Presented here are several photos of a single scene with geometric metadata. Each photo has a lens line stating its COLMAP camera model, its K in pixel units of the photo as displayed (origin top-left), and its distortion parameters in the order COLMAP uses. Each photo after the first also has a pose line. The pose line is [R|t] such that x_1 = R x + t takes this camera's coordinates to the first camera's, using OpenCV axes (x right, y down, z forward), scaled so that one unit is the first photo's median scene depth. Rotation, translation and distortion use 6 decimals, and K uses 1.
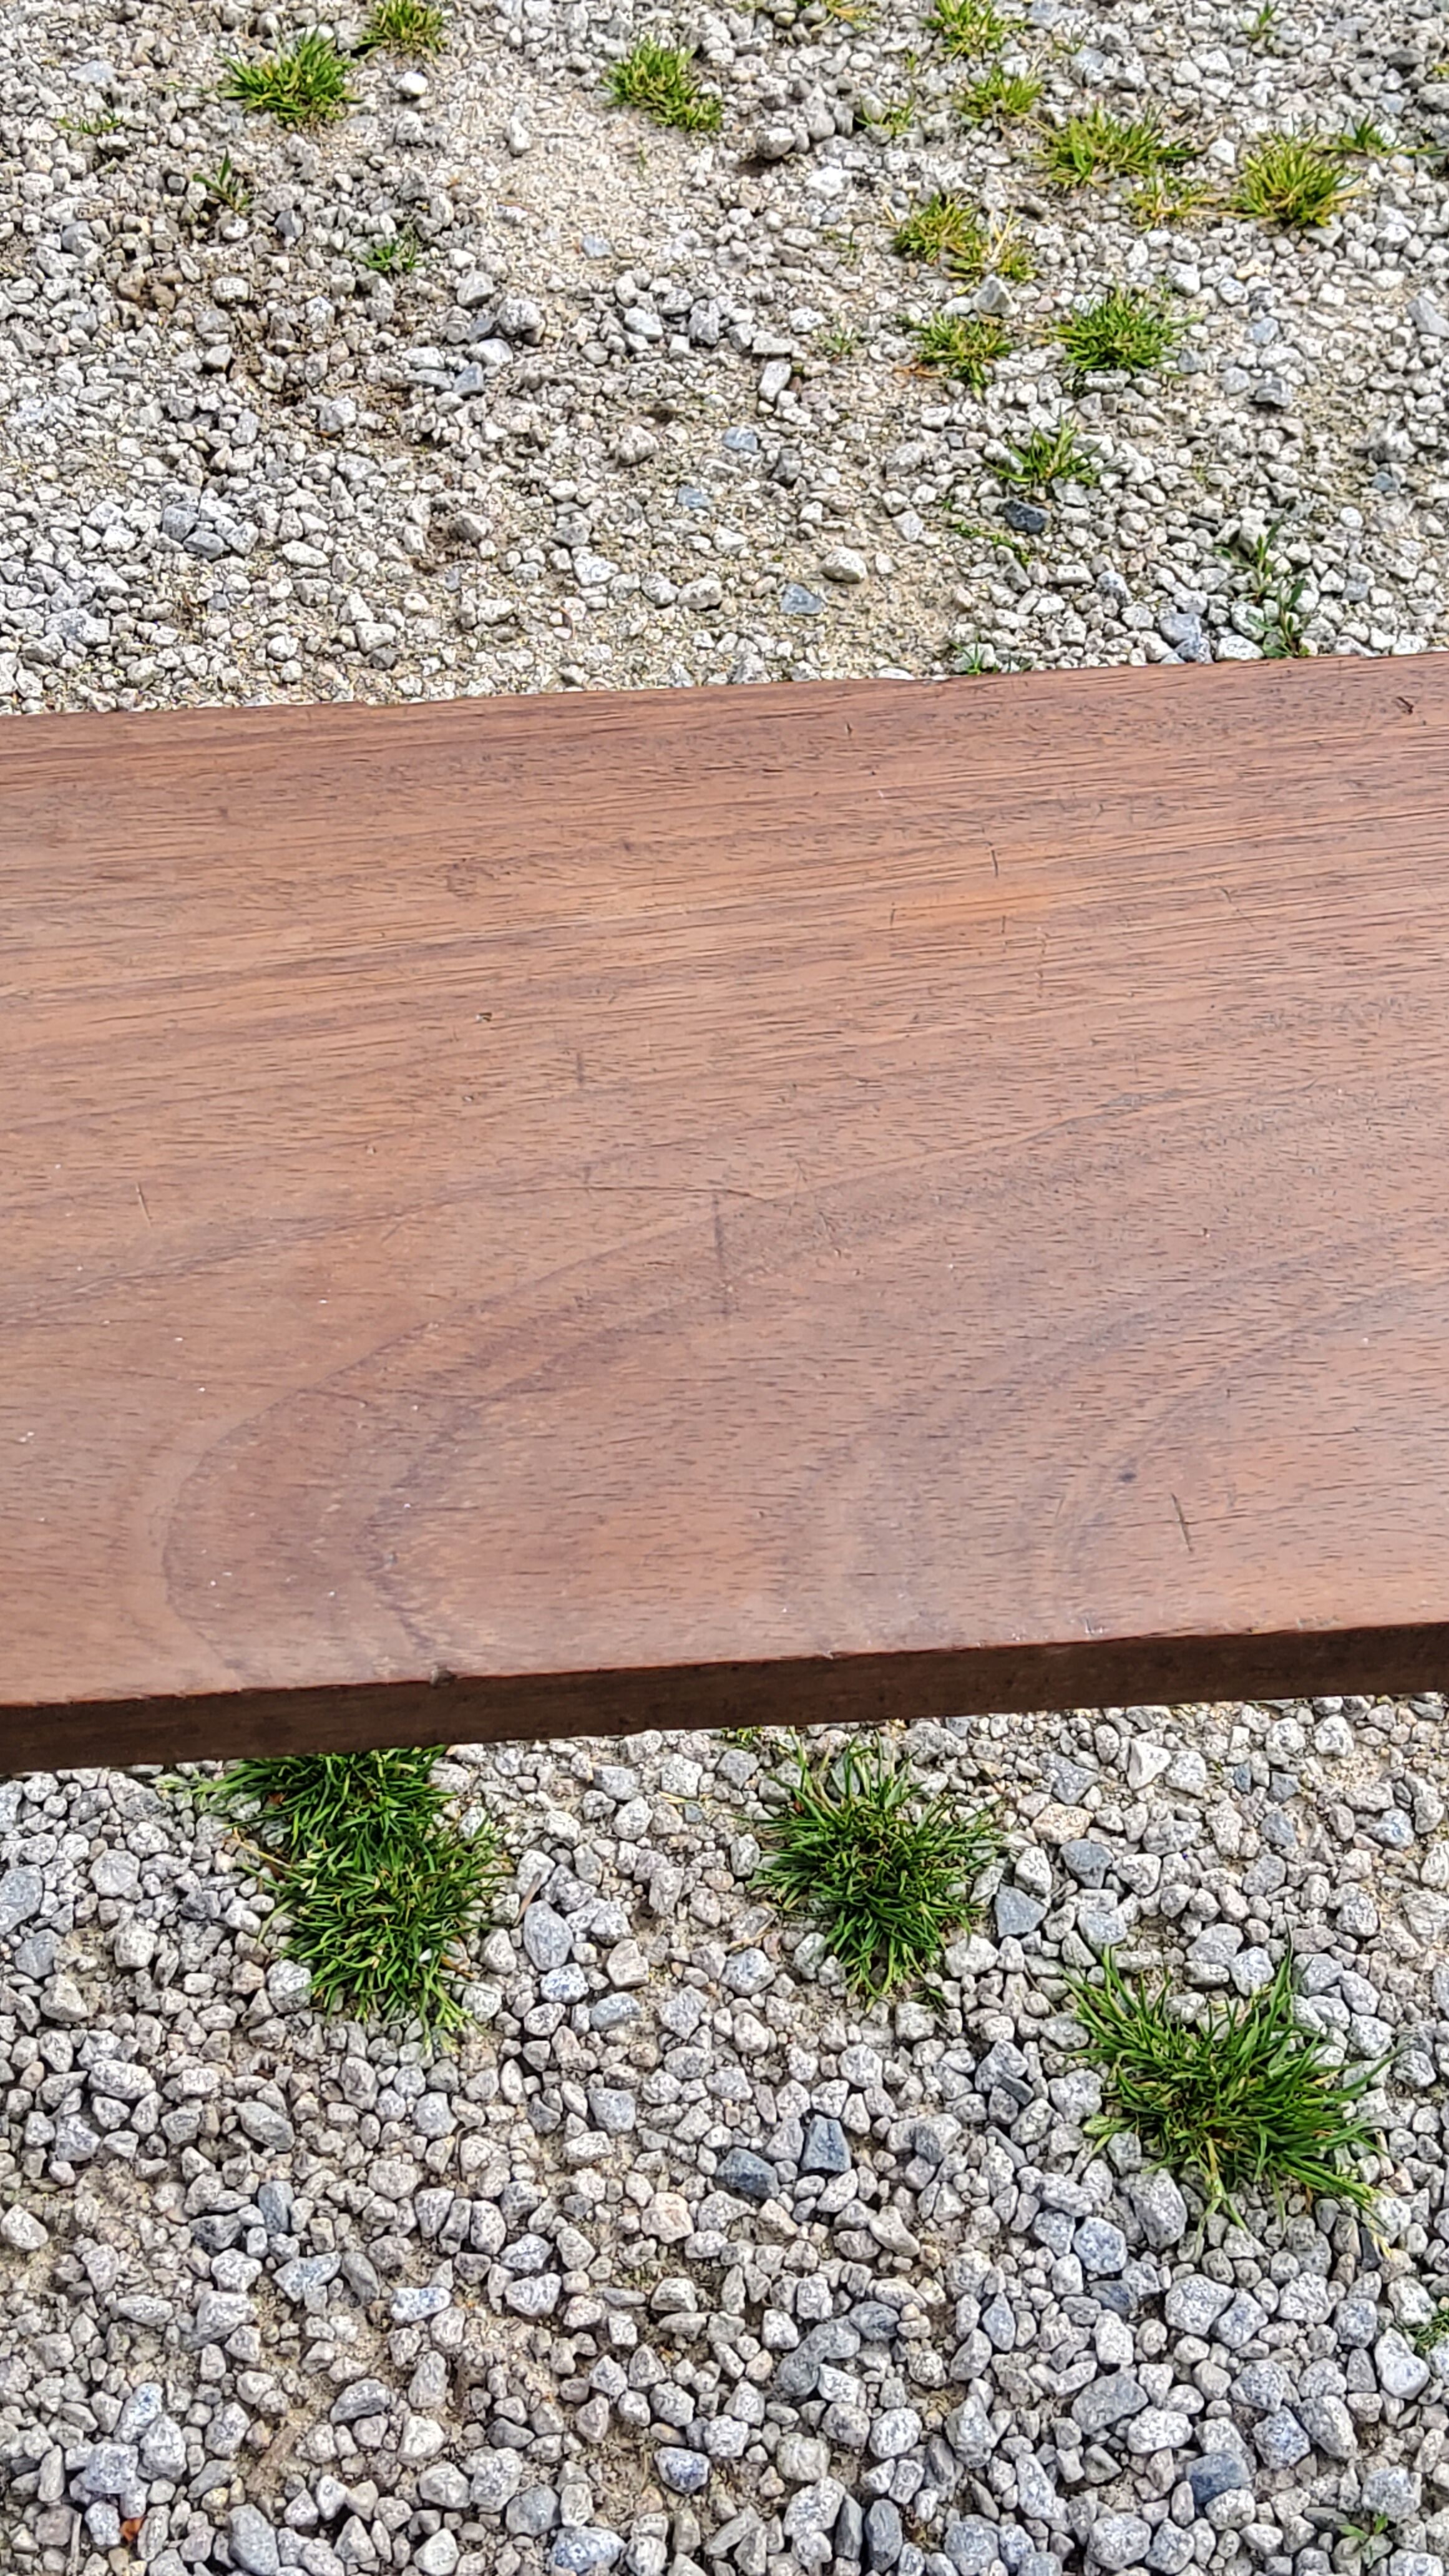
lens RADIAL K [[3861.1, 0, 713.6], [0, 3861.1, 1289.0], [0, 0, 1]] dist [0.116287, 0.000000]
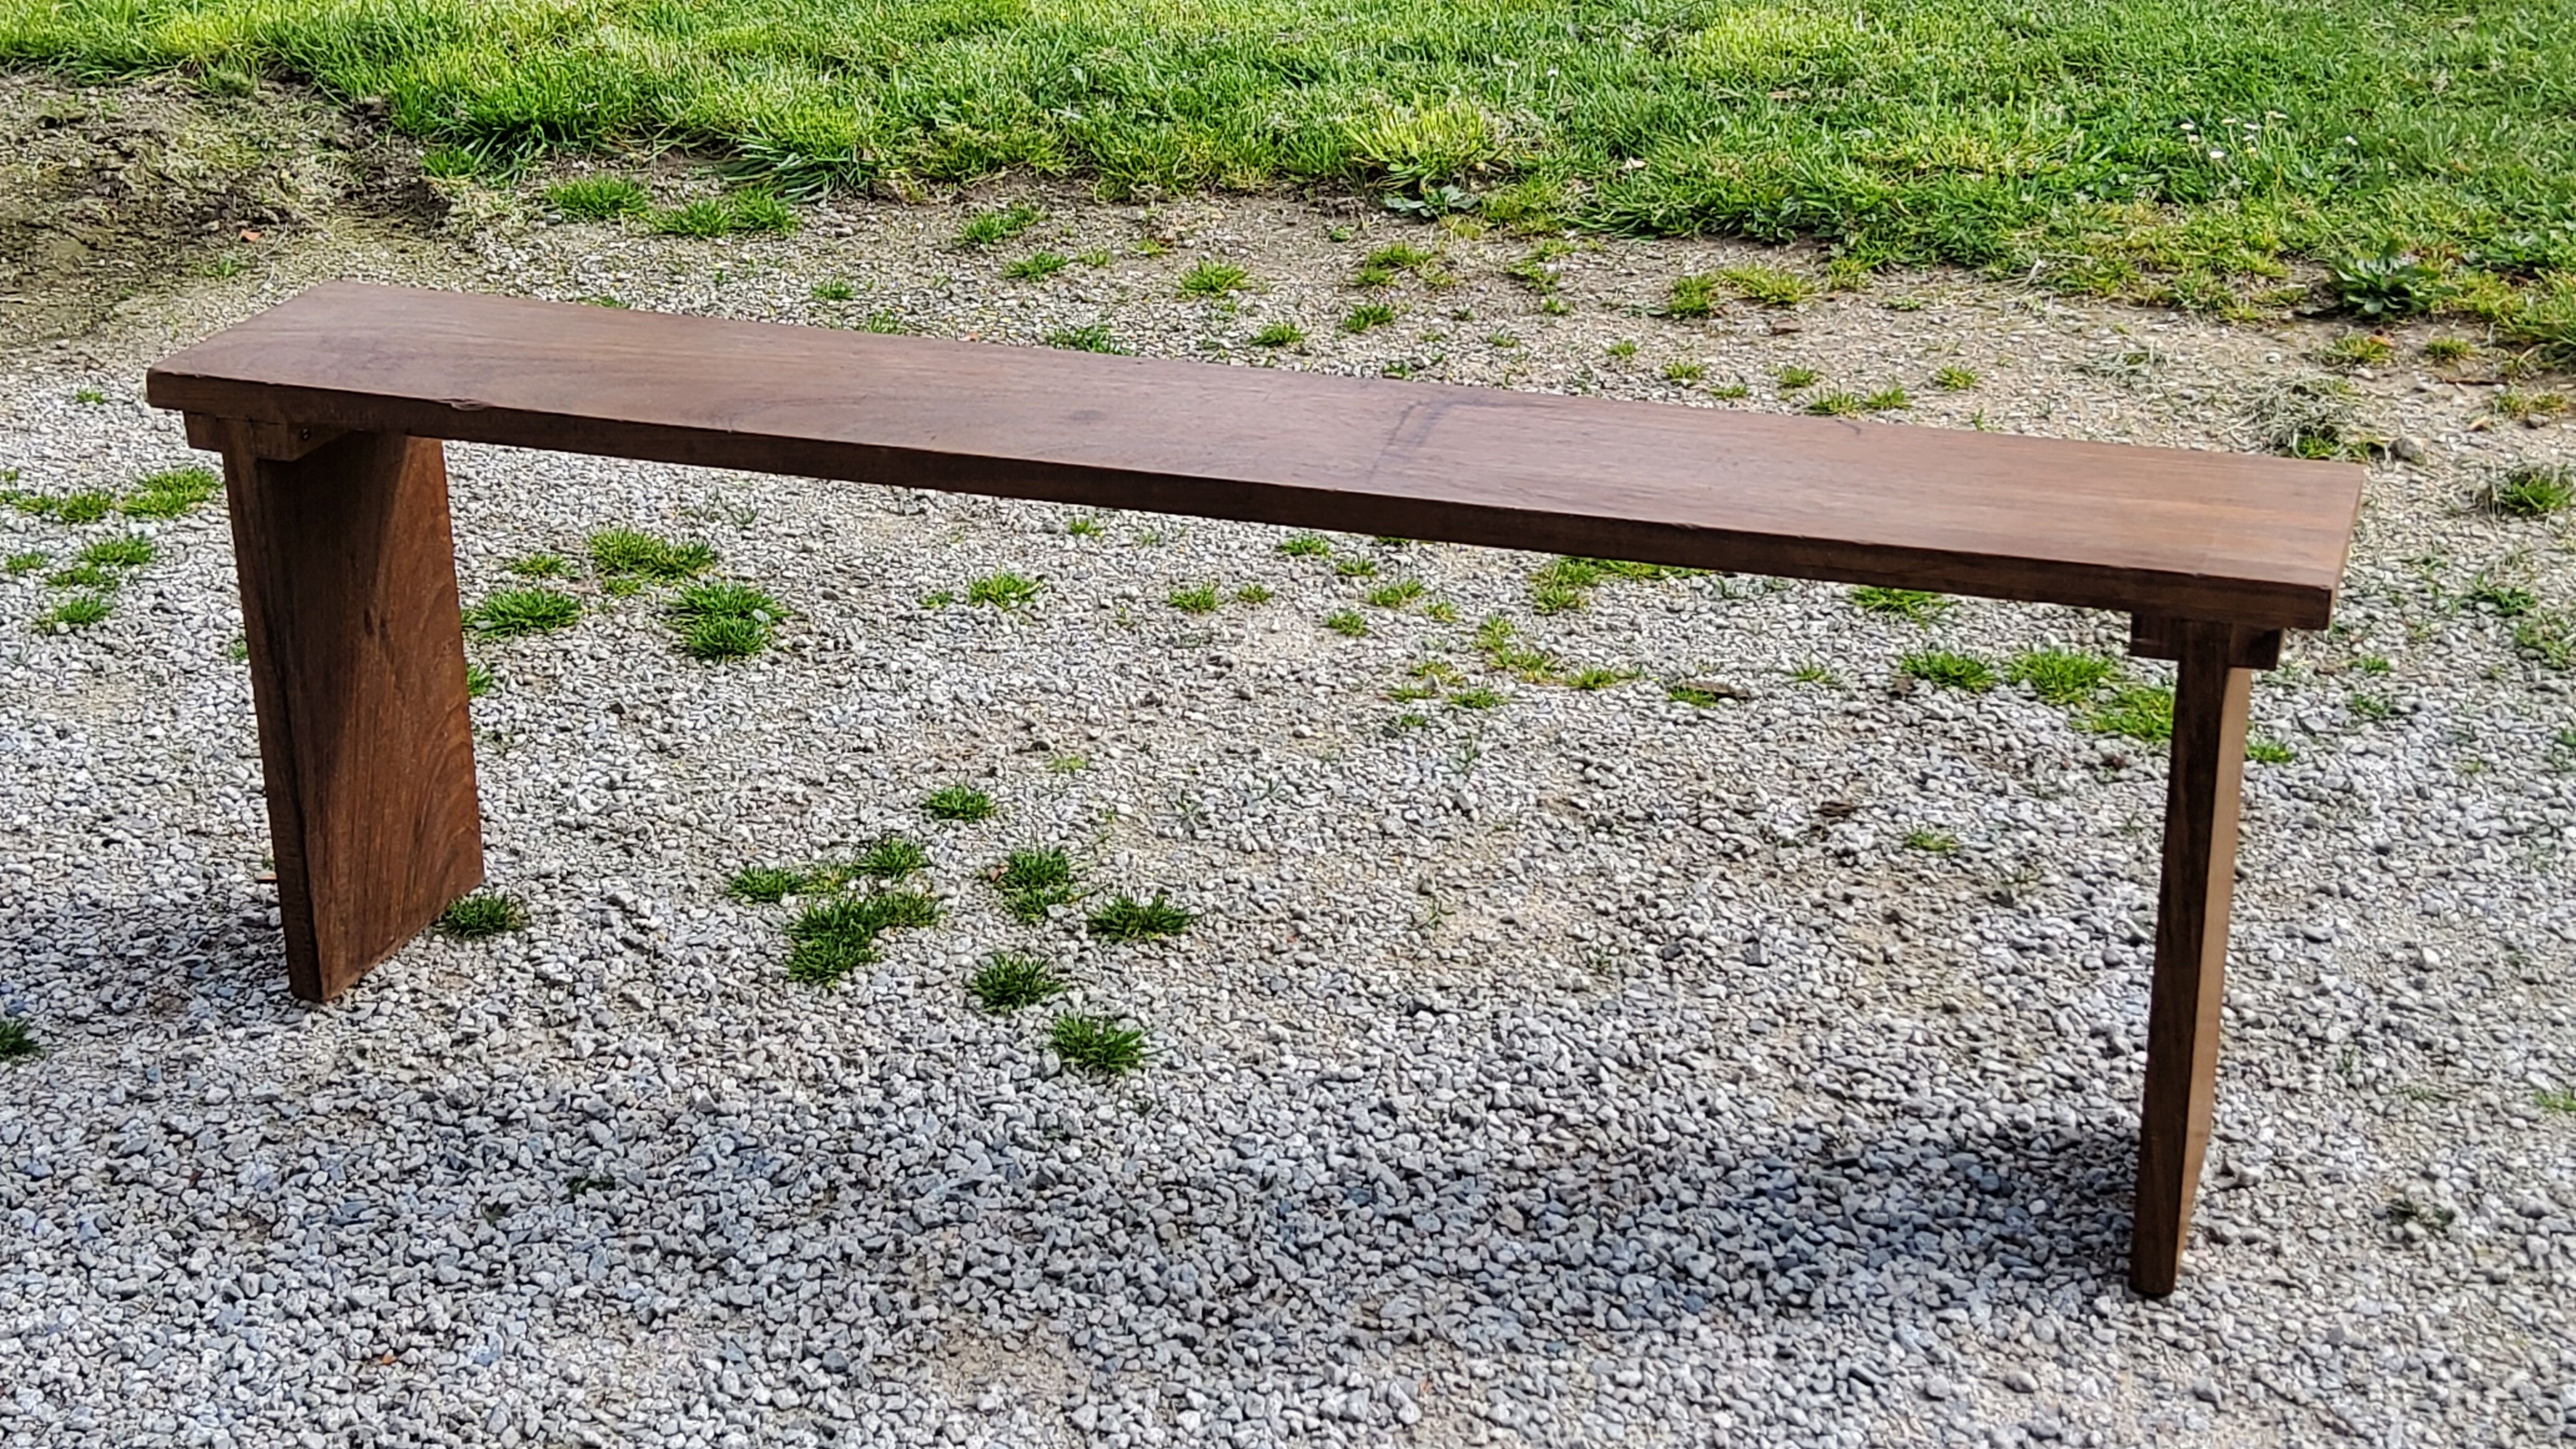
lens RADIAL K [[3861.1, 0, 1288.7], [0, 3861.1, 724.9], [0, 0, 1]] dist [0.116287, 0.000000]
pose [[0.923812, 0.147684, -0.353216, 1.034914], [-0.319591, 0.805460, -0.499096, 1.176675], [0.210793, 0.573955, 0.791291, -0.974789]]
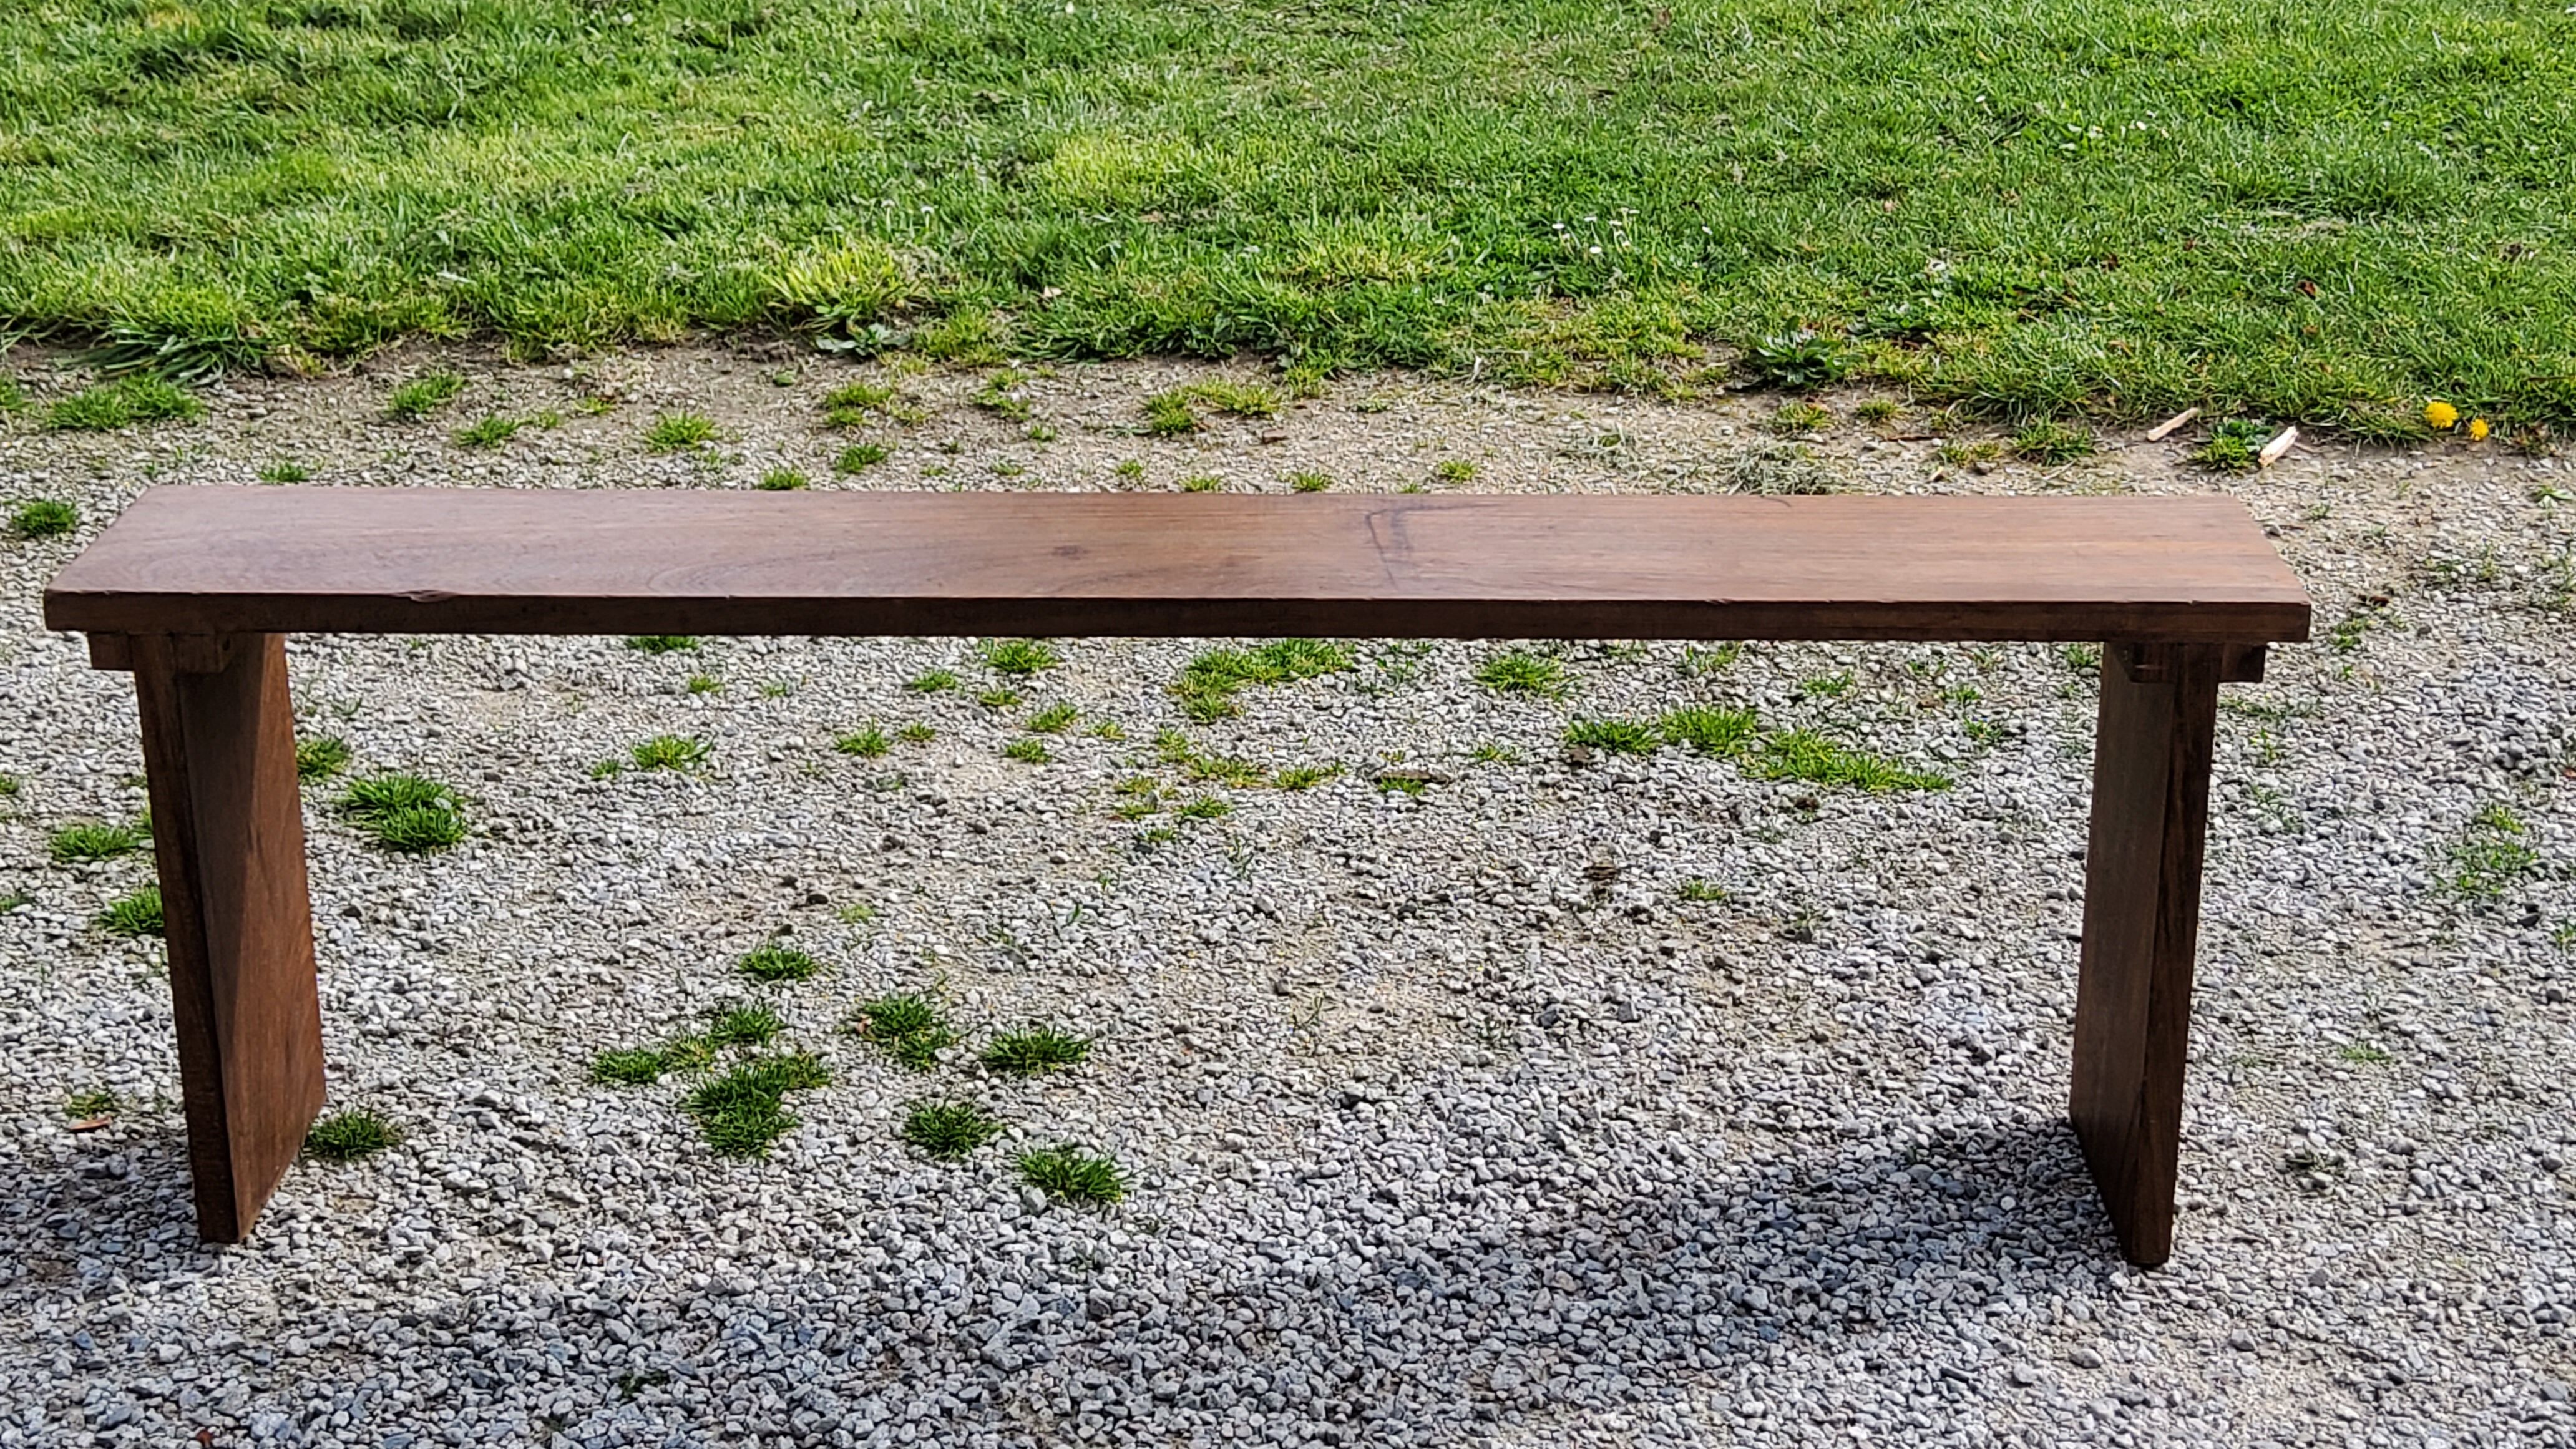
lens RADIAL K [[3861.1, 0, 1294.1], [0, 3861.1, 730.6], [0, 0, 1]] dist [0.116287, 0.000000]
pose [[0.996326, 0.039531, -0.075969, 0.431095], [-0.076567, 0.808542, -0.583436, 1.348594], [0.038360, 0.587110, 0.808598, -1.097363]]
